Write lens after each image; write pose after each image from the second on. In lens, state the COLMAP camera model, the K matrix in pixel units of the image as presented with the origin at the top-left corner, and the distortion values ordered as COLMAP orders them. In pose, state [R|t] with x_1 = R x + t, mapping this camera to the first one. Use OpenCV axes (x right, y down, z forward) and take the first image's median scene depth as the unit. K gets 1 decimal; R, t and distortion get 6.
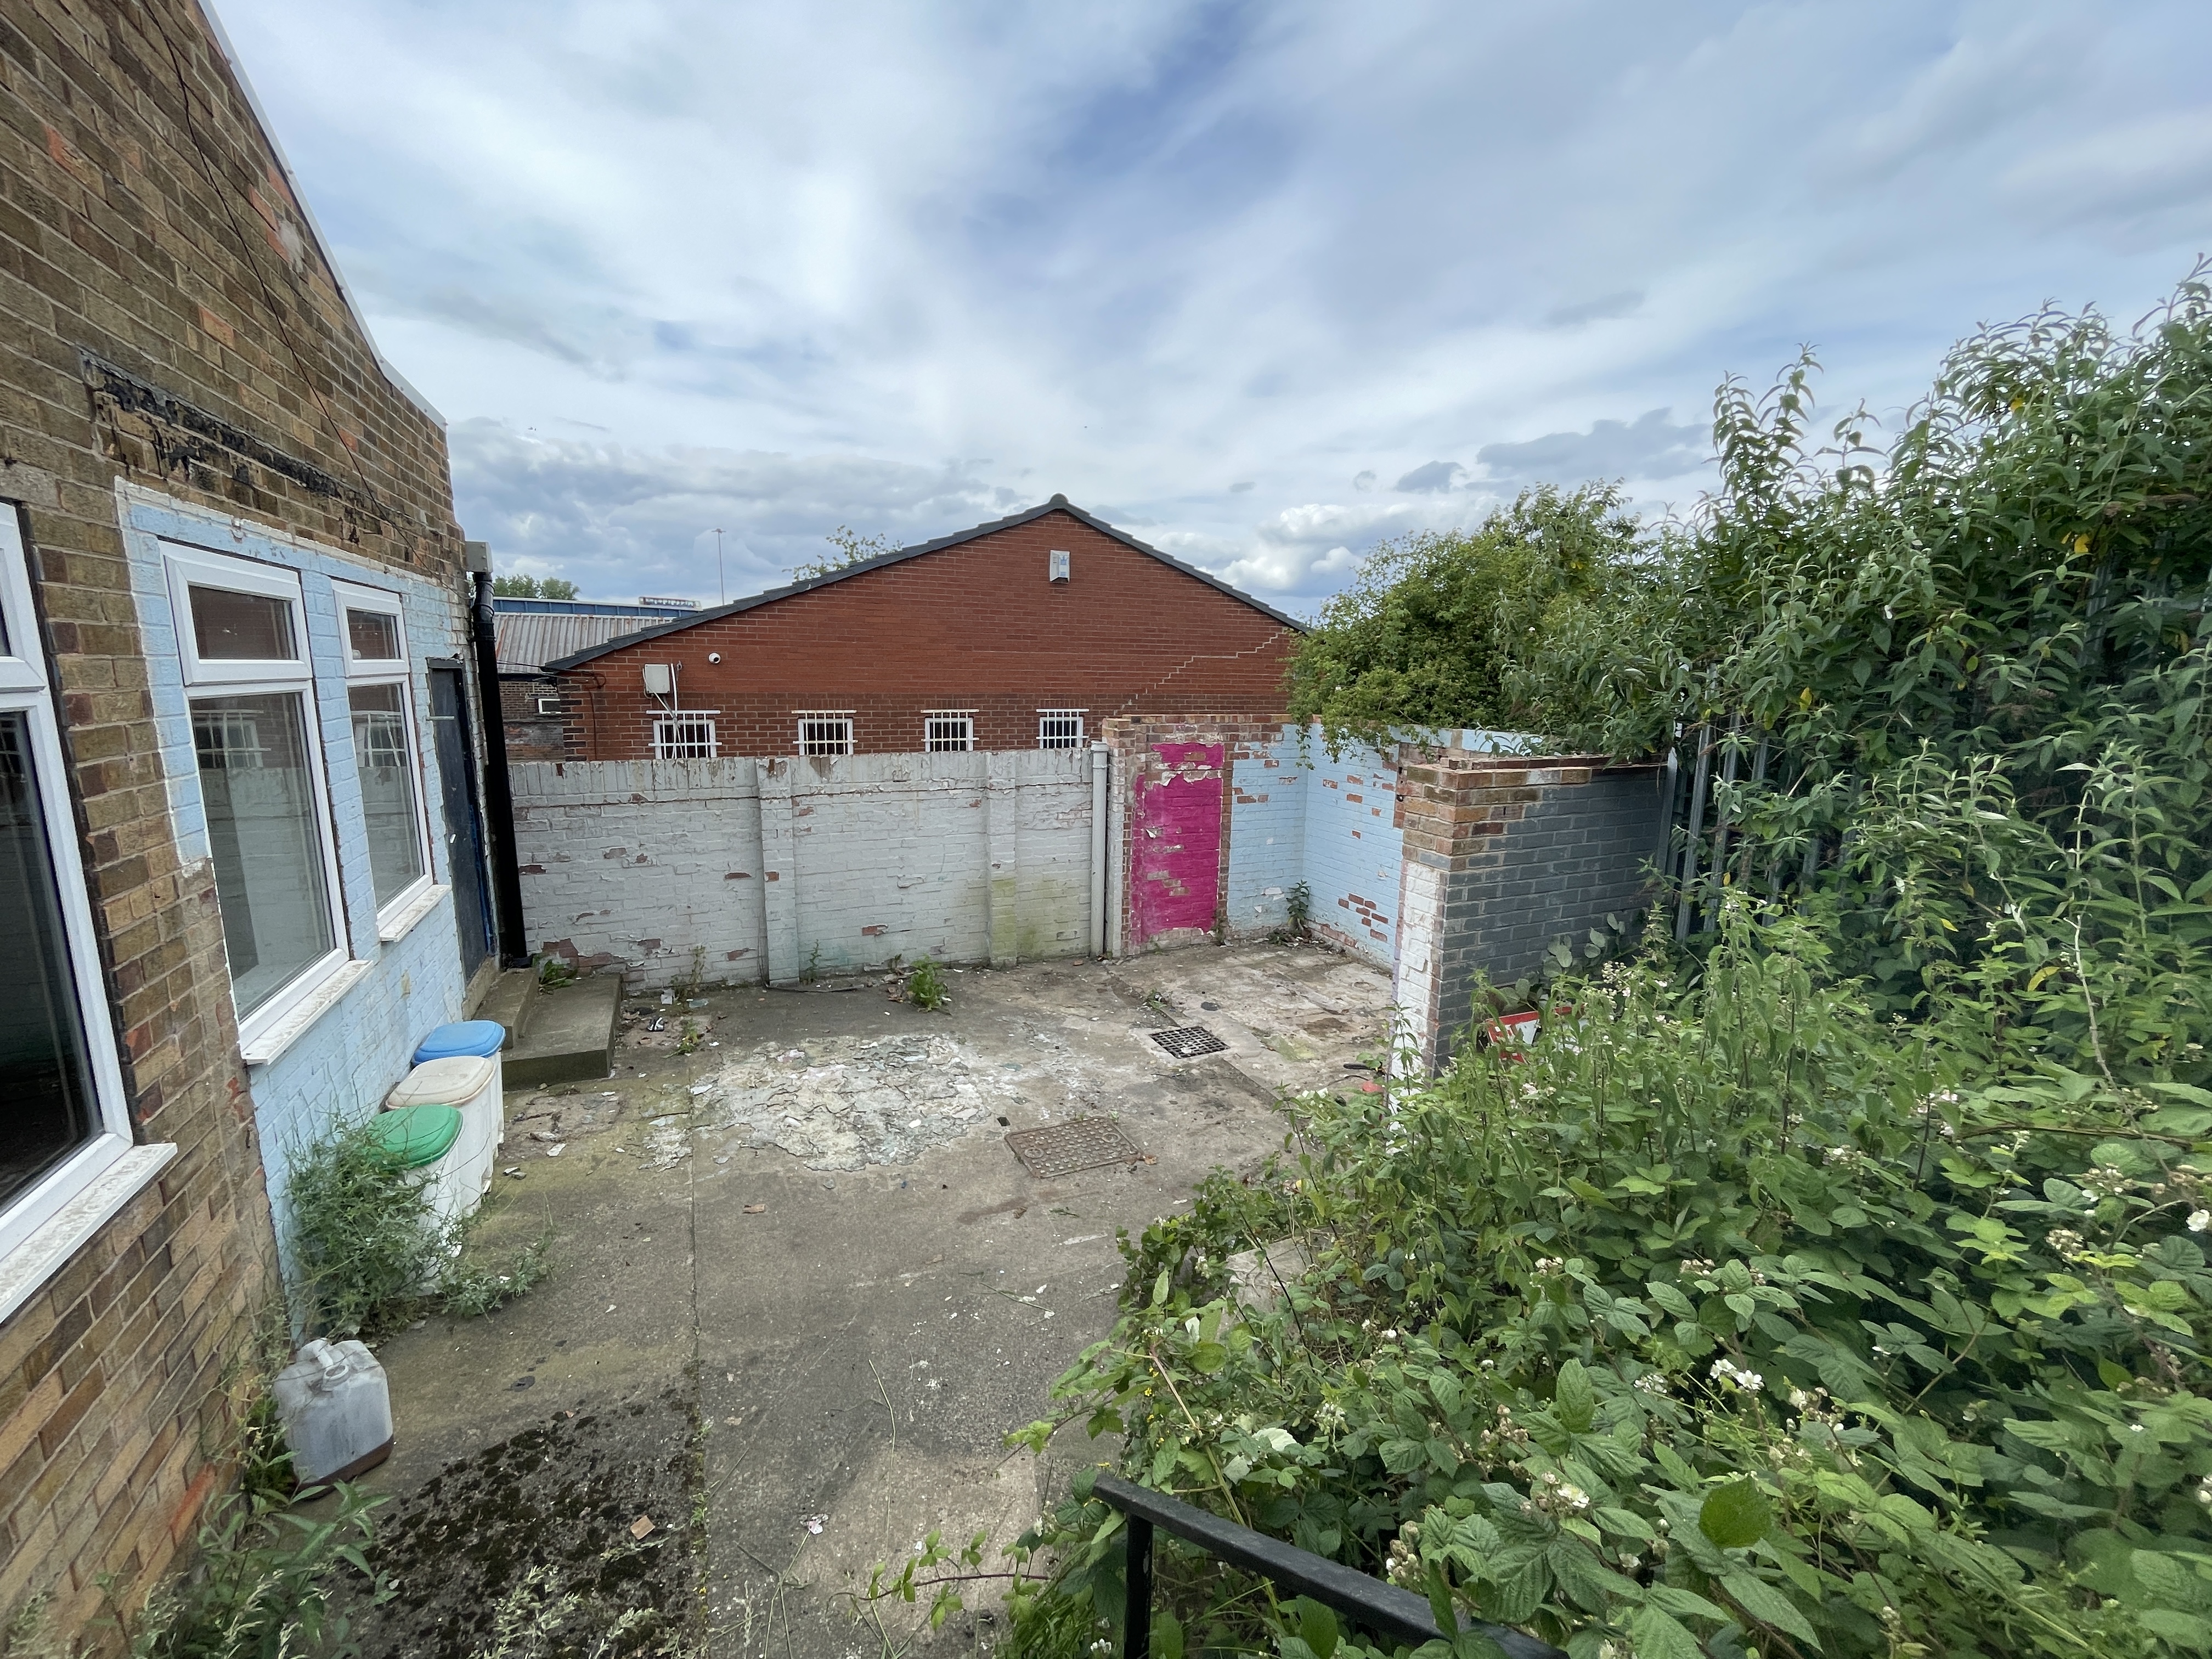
lens RADIAL K [[898.4, 0, 1105.6], [0, 898.4, 825.7], [0, 0, 1]] dist [-0.002361, 0.000110]
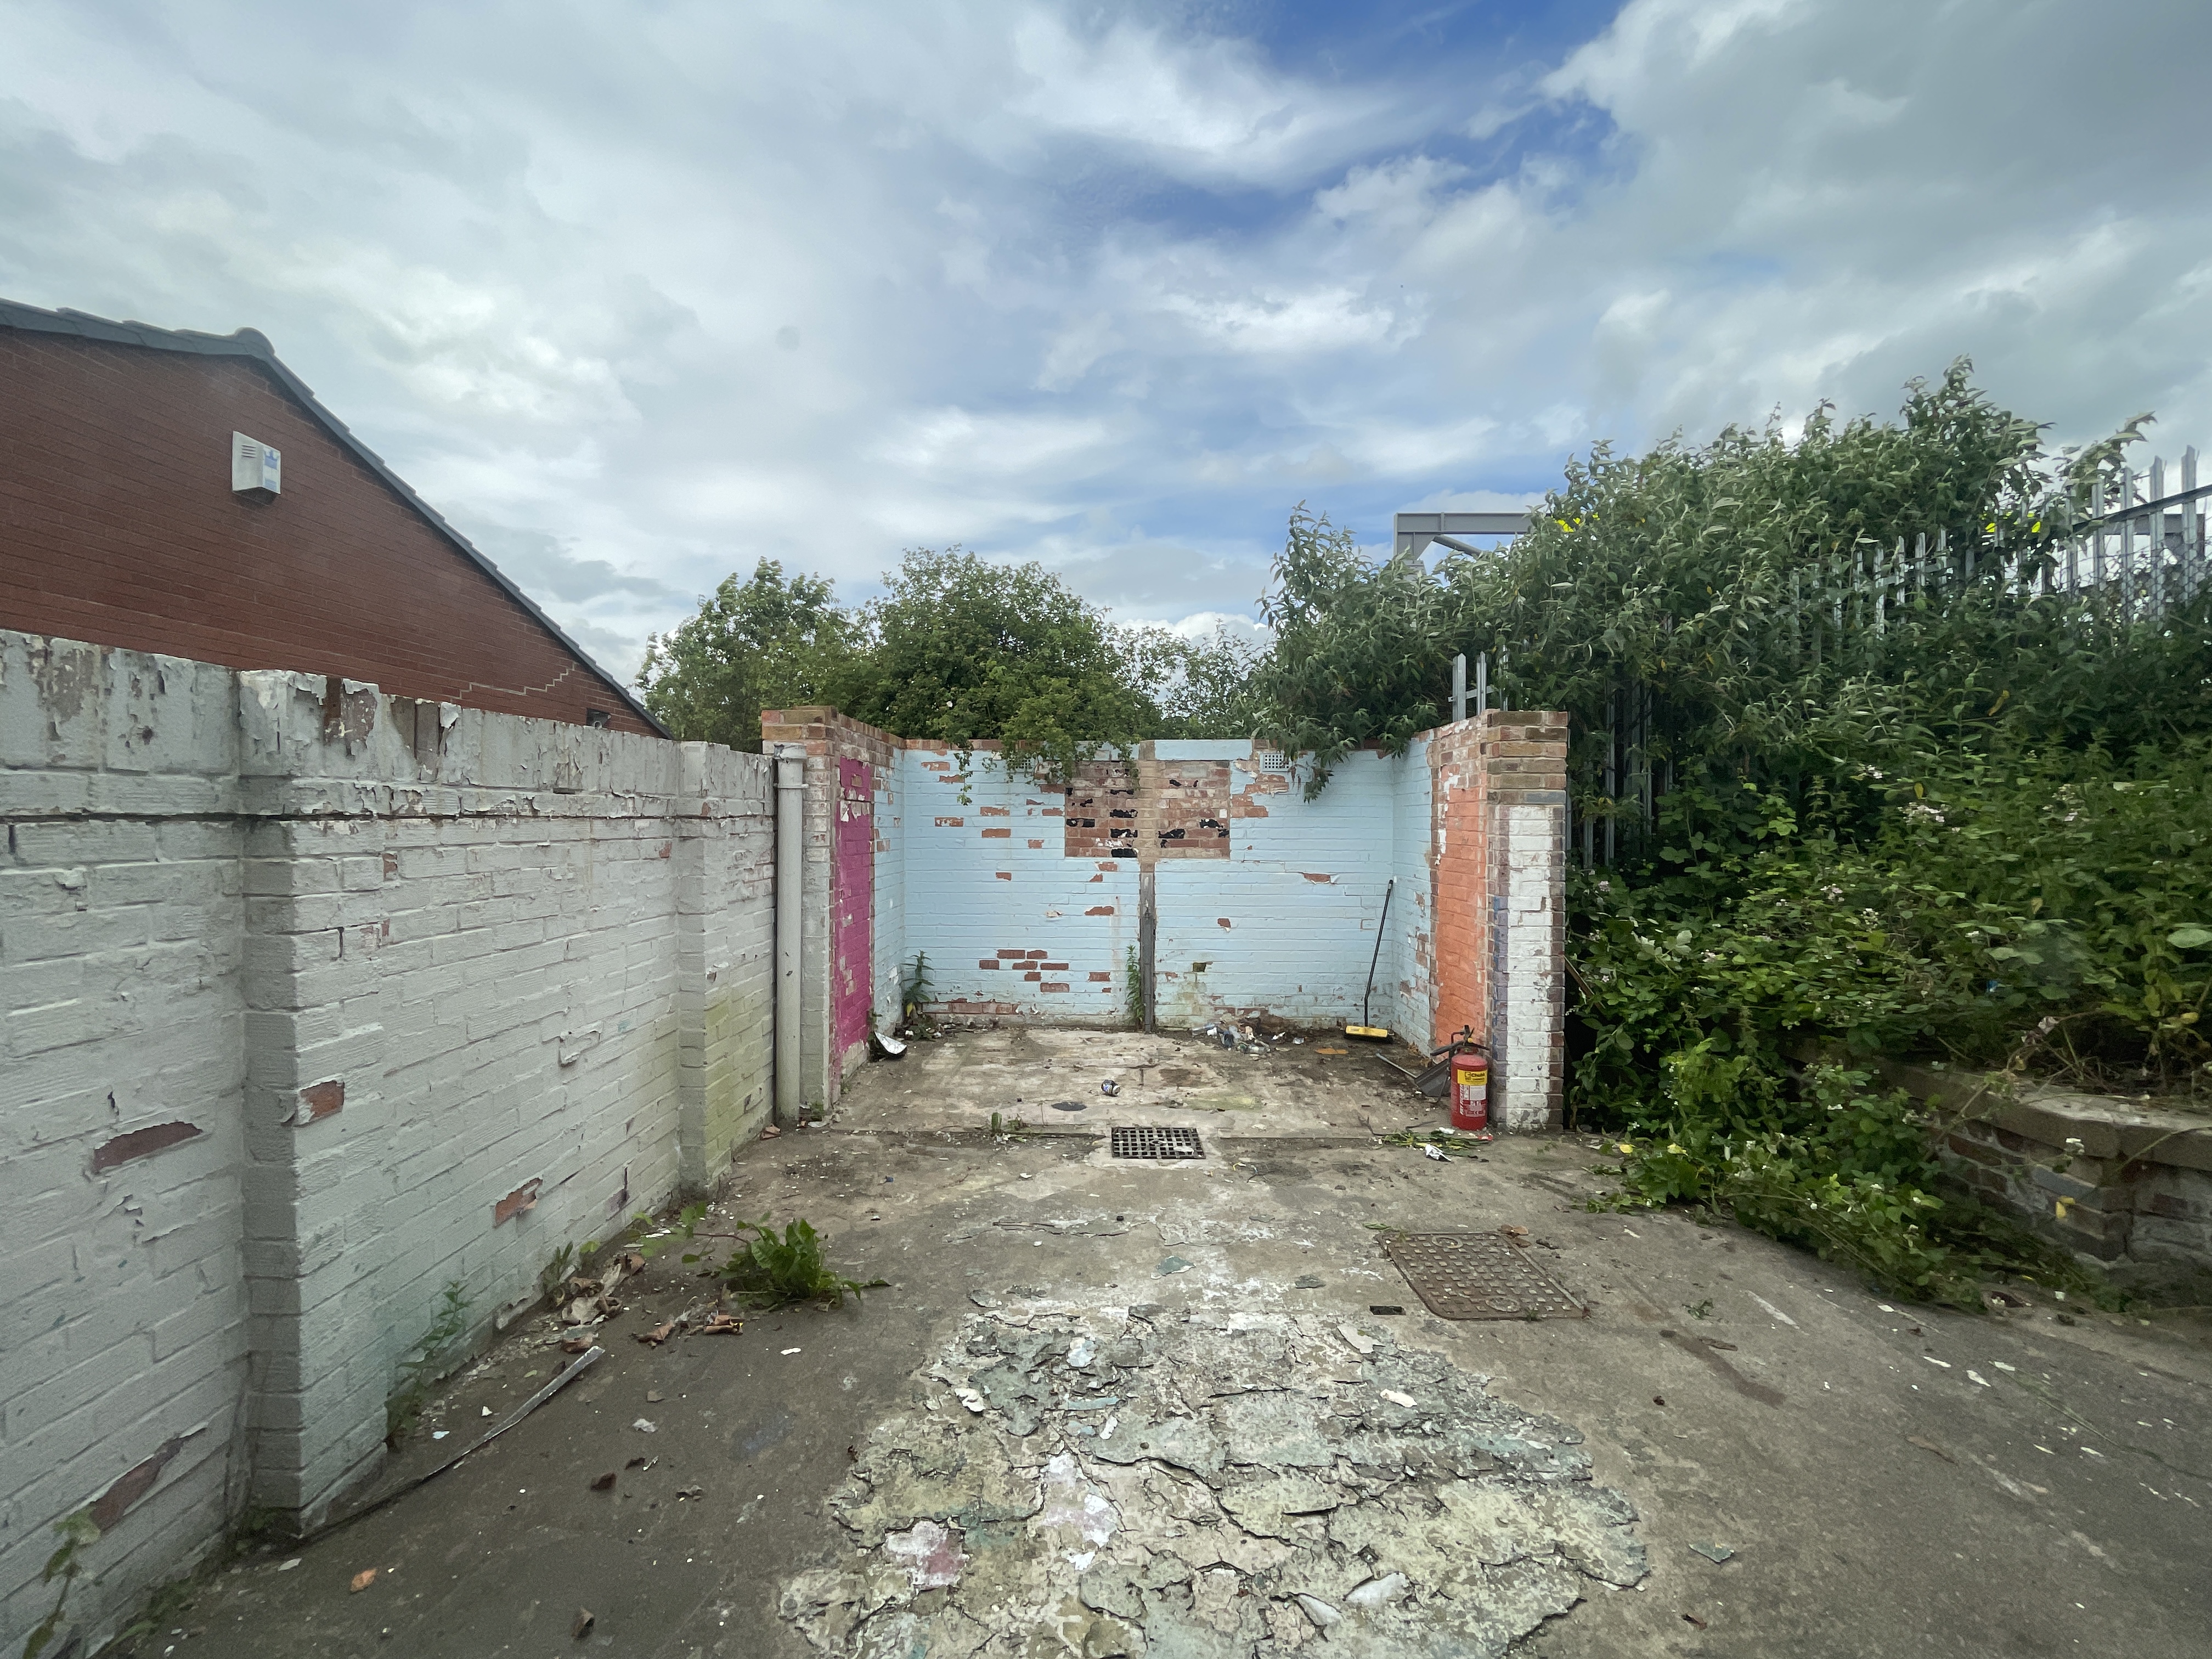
lens RADIAL K [[898.4, 0, 1111.1], [0, 898.4, 824.2], [0, 0, 1]] dist [-0.002361, 0.000110]
pose [[0.432059, -0.023688, 0.901534, -0.508655], [0.163336, 0.985178, -0.052393, 0.026509], [-0.886931, 0.169890, 0.429524, 0.646040]]
